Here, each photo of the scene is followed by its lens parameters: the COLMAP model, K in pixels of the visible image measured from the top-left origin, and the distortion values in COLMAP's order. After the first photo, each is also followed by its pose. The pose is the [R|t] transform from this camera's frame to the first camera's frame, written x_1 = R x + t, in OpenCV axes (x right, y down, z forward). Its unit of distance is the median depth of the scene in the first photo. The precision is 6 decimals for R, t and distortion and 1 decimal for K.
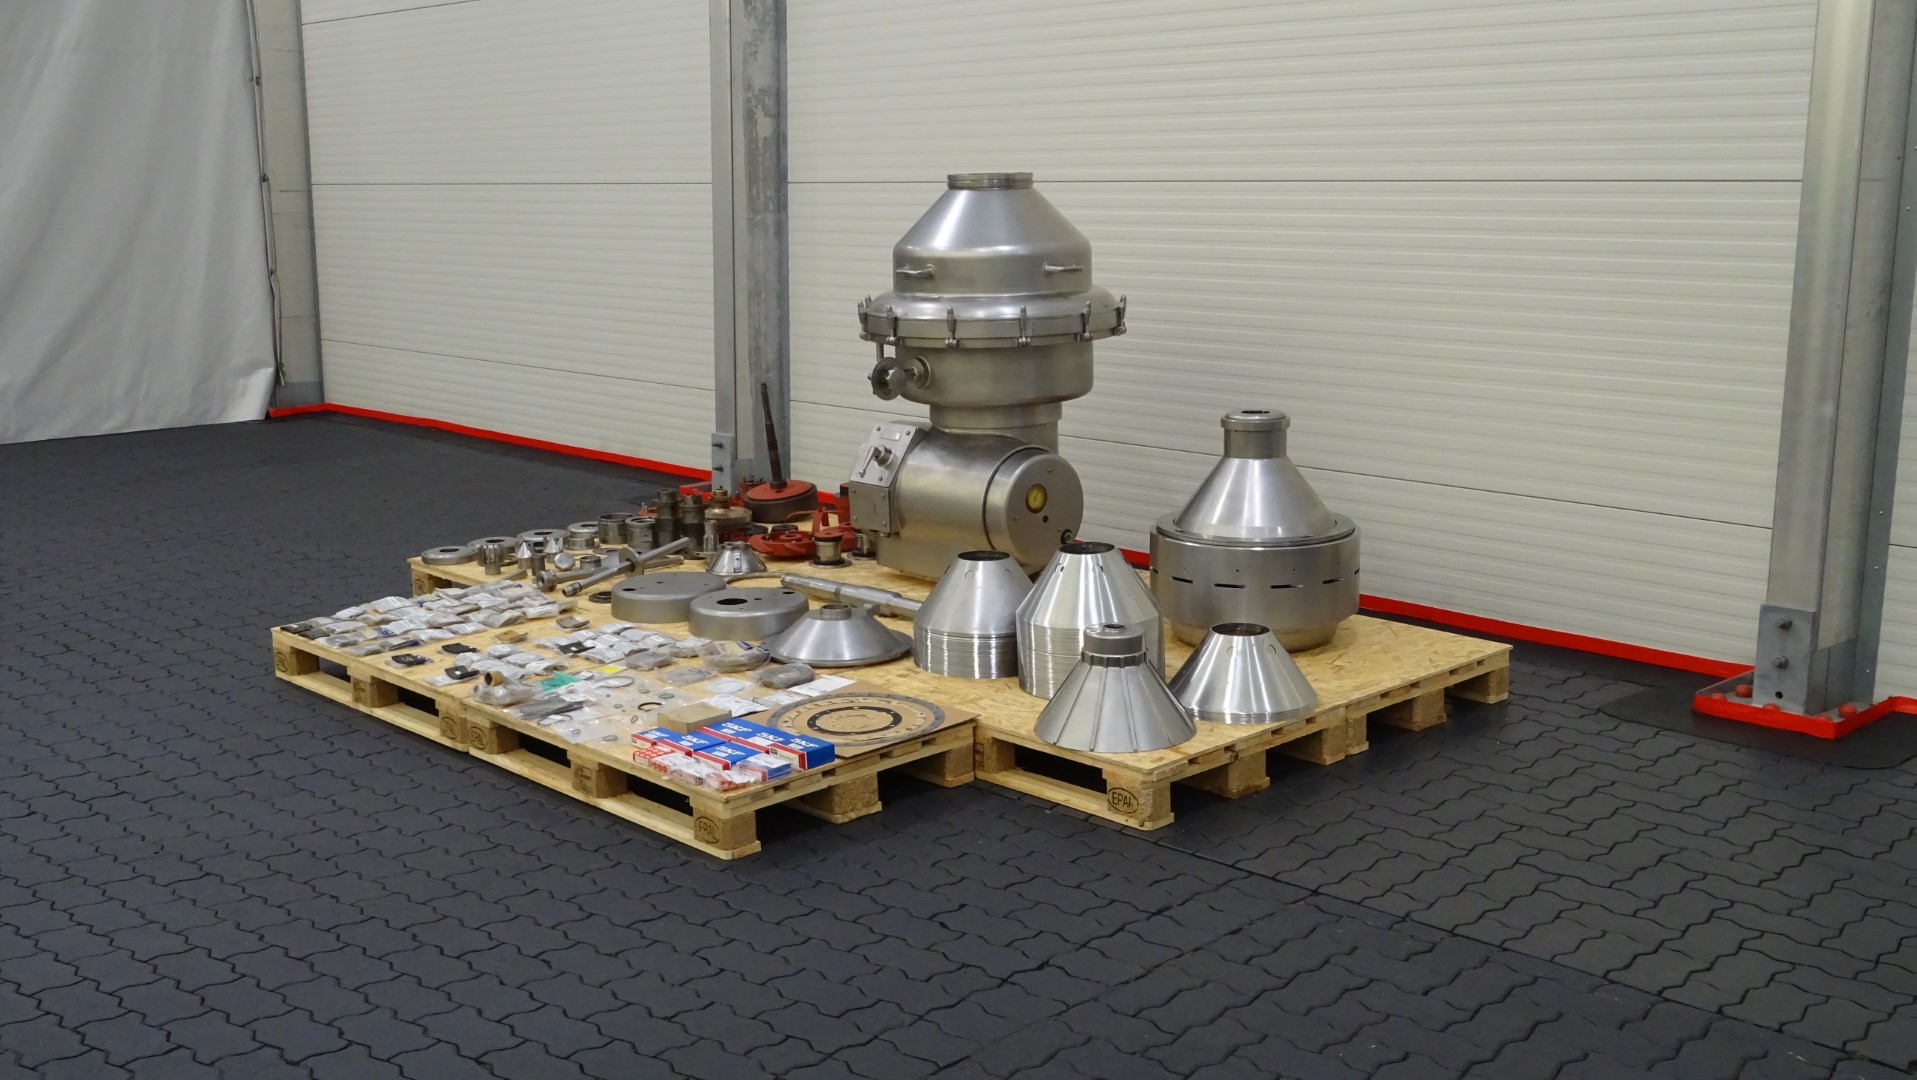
lens RADIAL K [[1951.9, 0, 952.5], [0, 1951.9, 543.1], [0, 0, 1]] dist [-0.013598, 0.000000]
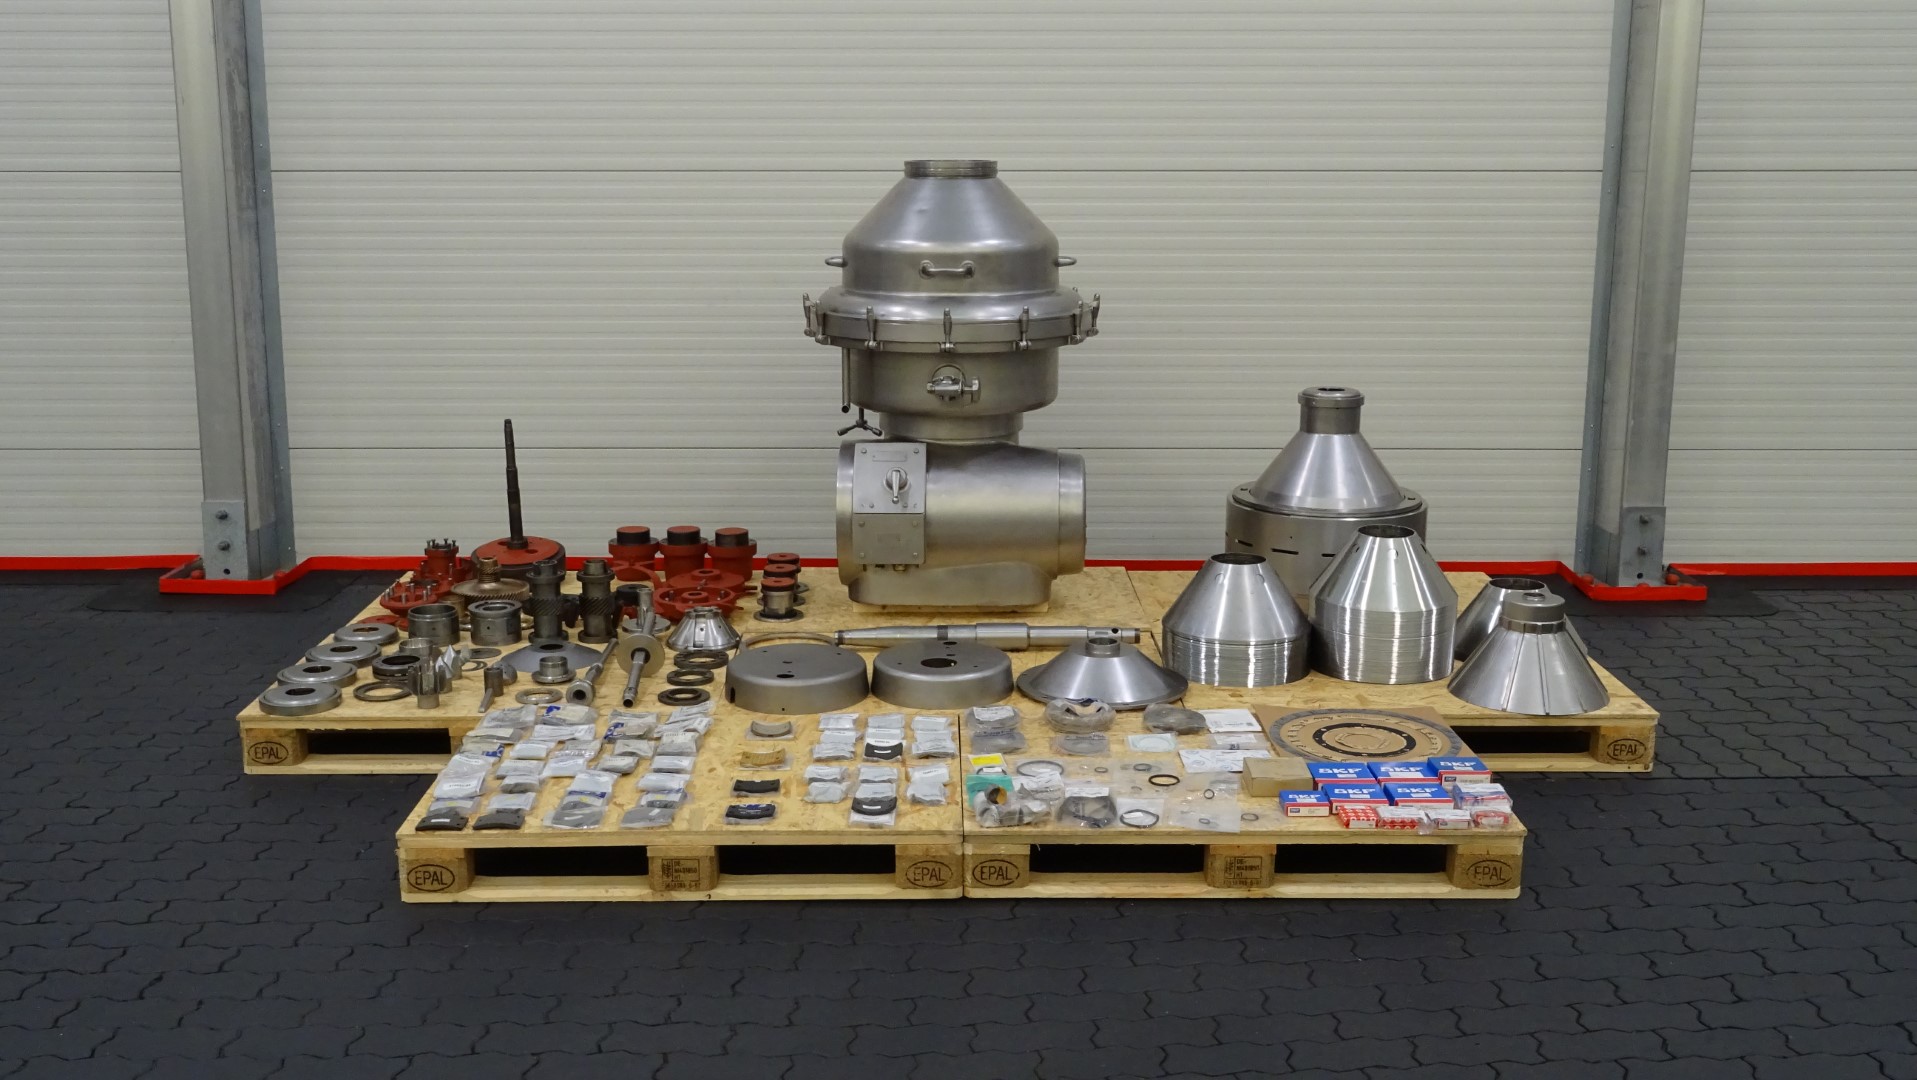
lens RADIAL K [[1903.6, 0, 962.3], [0, 1903.6, 534.6], [0, 0, 1]] dist [0.016132, 0.000000]
pose [[0.678160, -0.133722, 0.722646, -0.735730], [0.131874, 0.989489, 0.059344, -0.077356], [-0.722986, 0.055053, 0.688666, 0.440230]]
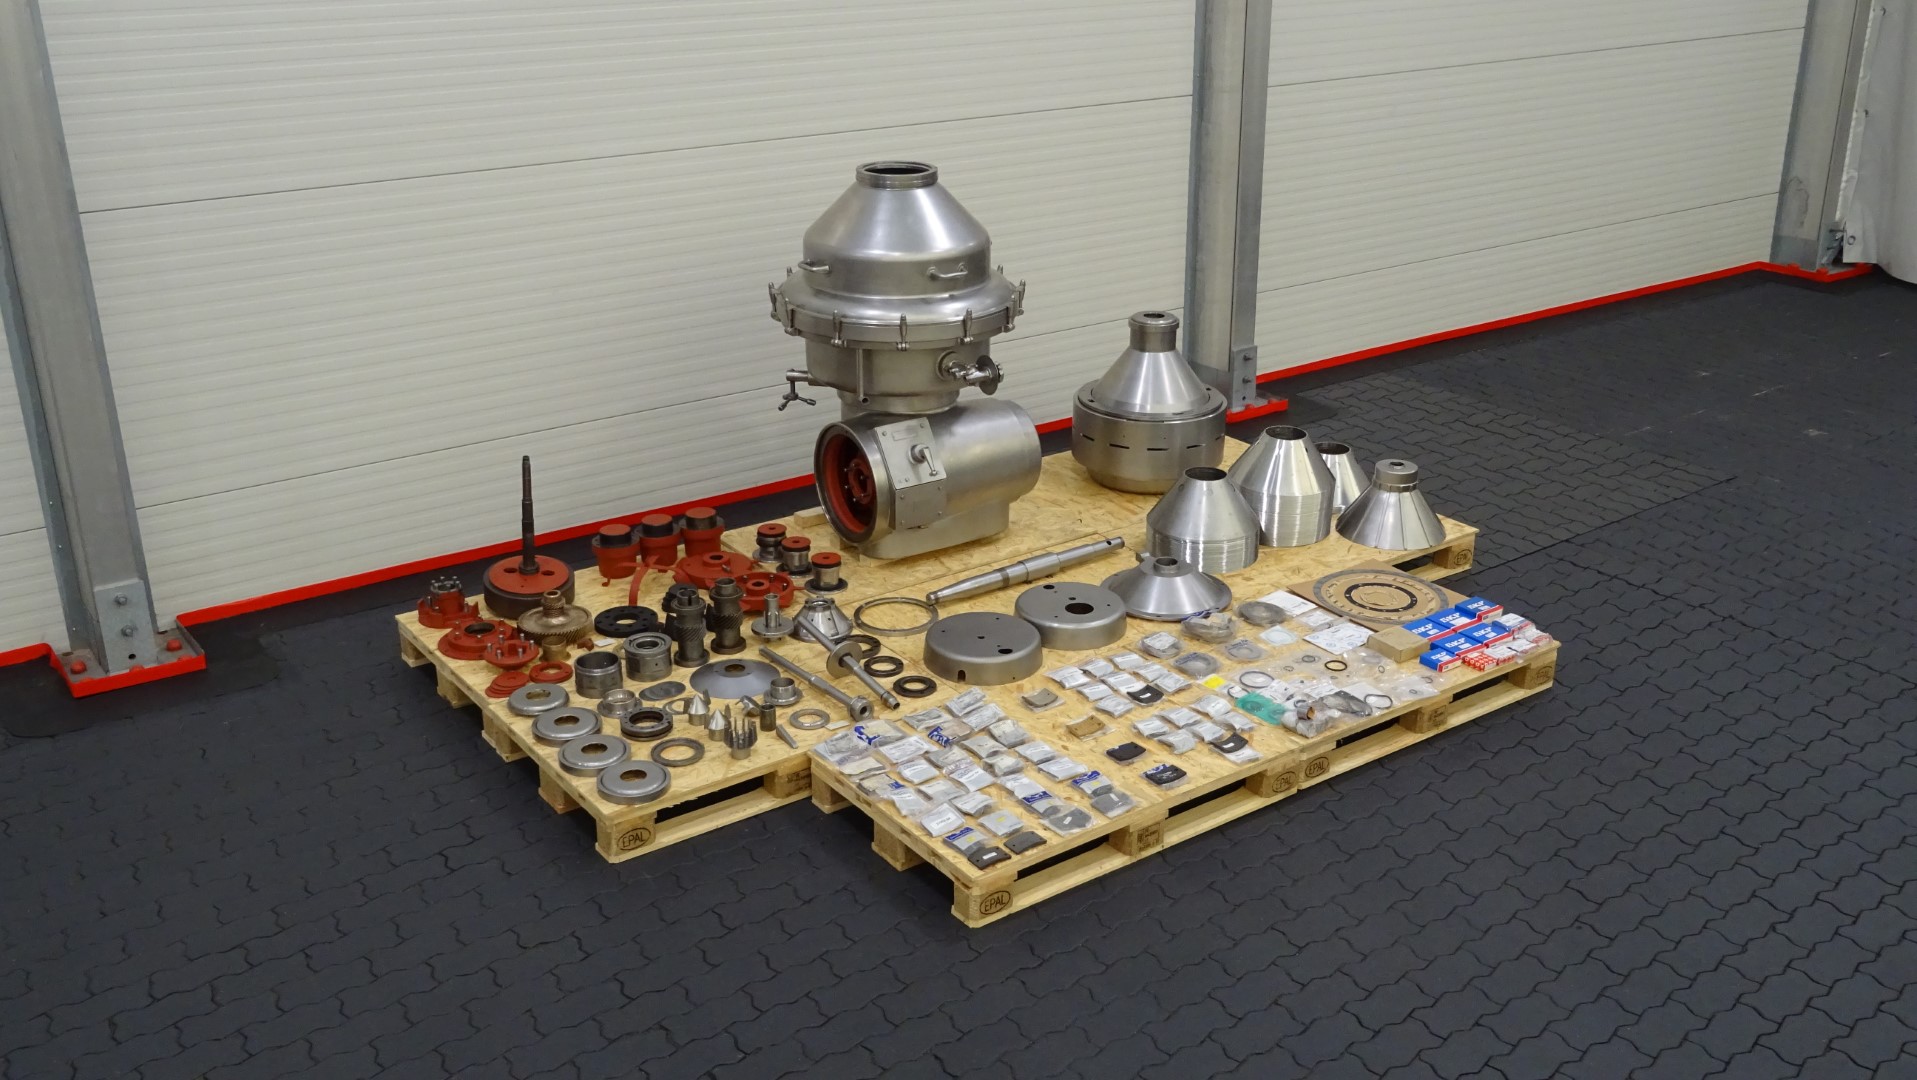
lens RADIAL K [[1789.8, 0, 961.7], [0, 1789.8, 543.1], [0, 0, 1]] dist [0.036418, 0.000000]
pose [[0.126809, -0.358948, 0.924703, -1.079288], [0.191453, 0.923557, 0.332248, -0.364607], [-0.973275, 0.134905, 0.185837, 0.921553]]
